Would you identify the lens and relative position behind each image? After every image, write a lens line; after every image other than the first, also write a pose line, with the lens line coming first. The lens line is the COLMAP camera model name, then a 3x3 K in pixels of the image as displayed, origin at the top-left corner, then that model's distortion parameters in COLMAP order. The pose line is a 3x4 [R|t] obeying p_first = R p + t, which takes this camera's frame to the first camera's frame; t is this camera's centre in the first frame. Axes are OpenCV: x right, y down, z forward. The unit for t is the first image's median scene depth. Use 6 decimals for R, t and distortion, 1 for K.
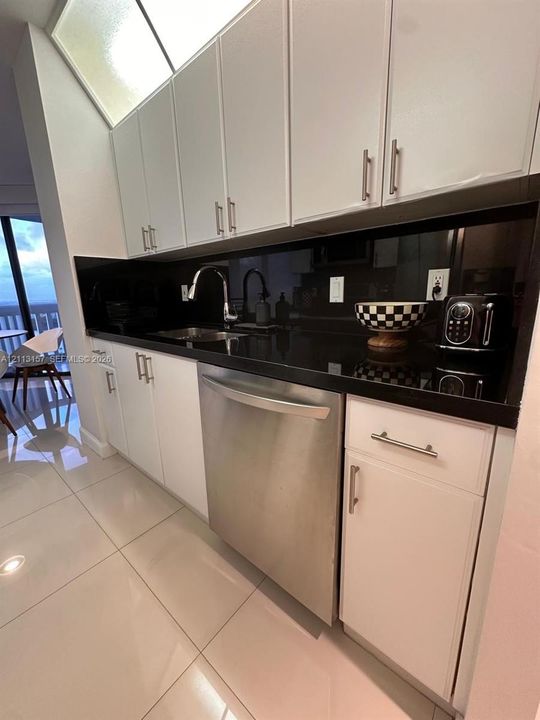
lens RADIAL K [[289.0, 0, 272.1], [0, 289.0, 358.8], [0, 0, 1]] dist [-0.001968, 0.000076]
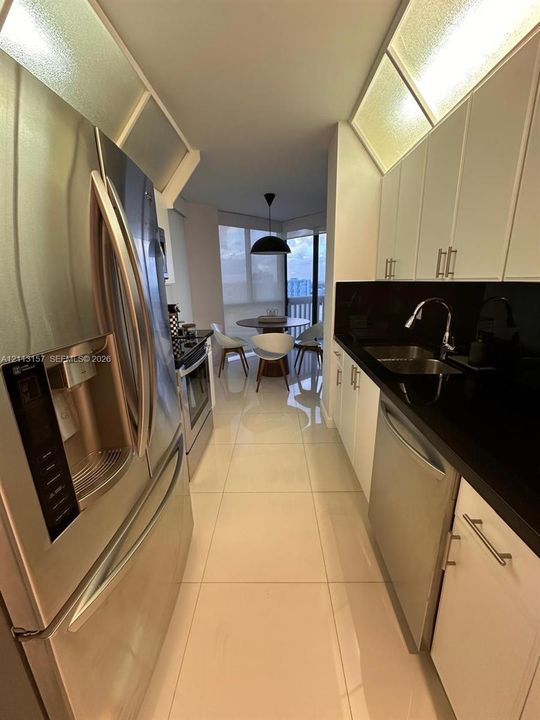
lens RADIAL K [[289.0, 0, 272.1], [0, 289.0, 358.8], [0, 0, 1]] dist [-0.001968, 0.000076]
pose [[0.638093, 0.217152, -0.738703, 0.226661], [-0.171867, 0.975369, 0.138264, -0.142509], [0.750533, 0.038733, 0.659697, -0.130131]]
